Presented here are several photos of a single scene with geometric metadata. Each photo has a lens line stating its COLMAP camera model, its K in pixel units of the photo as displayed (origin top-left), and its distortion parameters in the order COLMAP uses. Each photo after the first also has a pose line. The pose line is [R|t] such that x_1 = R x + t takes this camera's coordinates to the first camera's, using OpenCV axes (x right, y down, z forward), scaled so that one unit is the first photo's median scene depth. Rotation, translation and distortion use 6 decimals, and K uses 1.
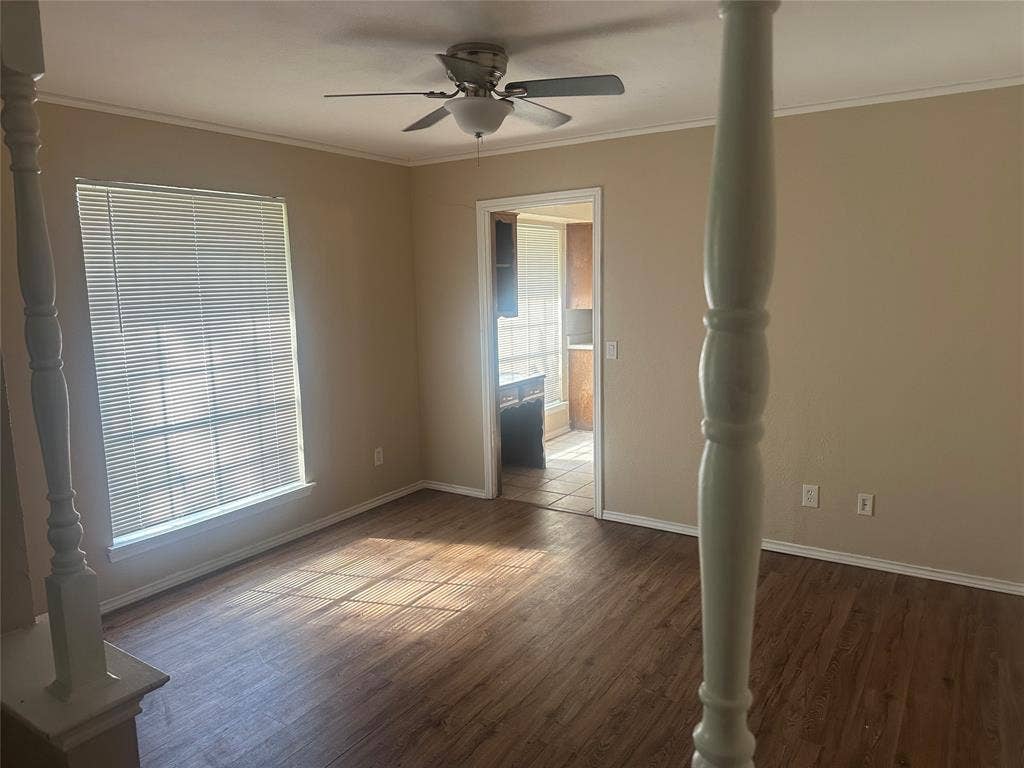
lens RADIAL K [[716.4, 0, 515.7], [0, 716.4, 387.5], [0, 0, 1]] dist [0.029235, -0.031335]
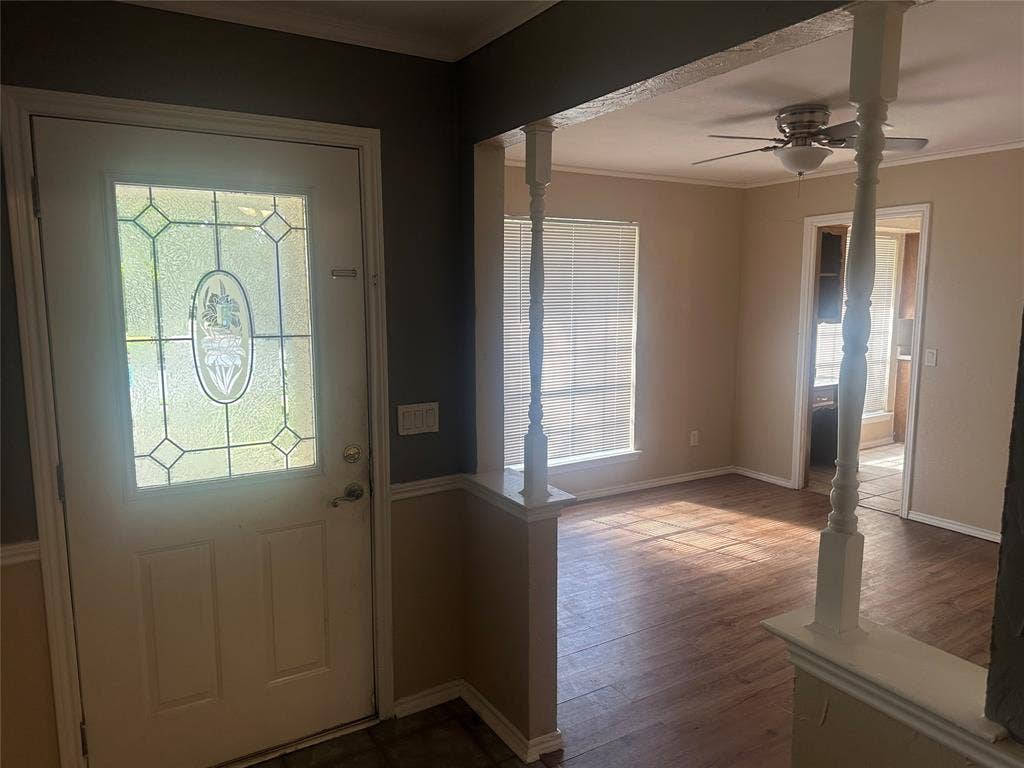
lens RADIAL K [[716.4, 0, 506.0], [0, 716.4, 382.0], [0, 0, 1]] dist [0.029235, -0.031335]
pose [[0.898437, 0.074349, -0.432761, 0.036351], [-0.080503, 0.996746, 0.004113, 0.029223], [0.431659, 0.031143, 0.901499, -0.218367]]
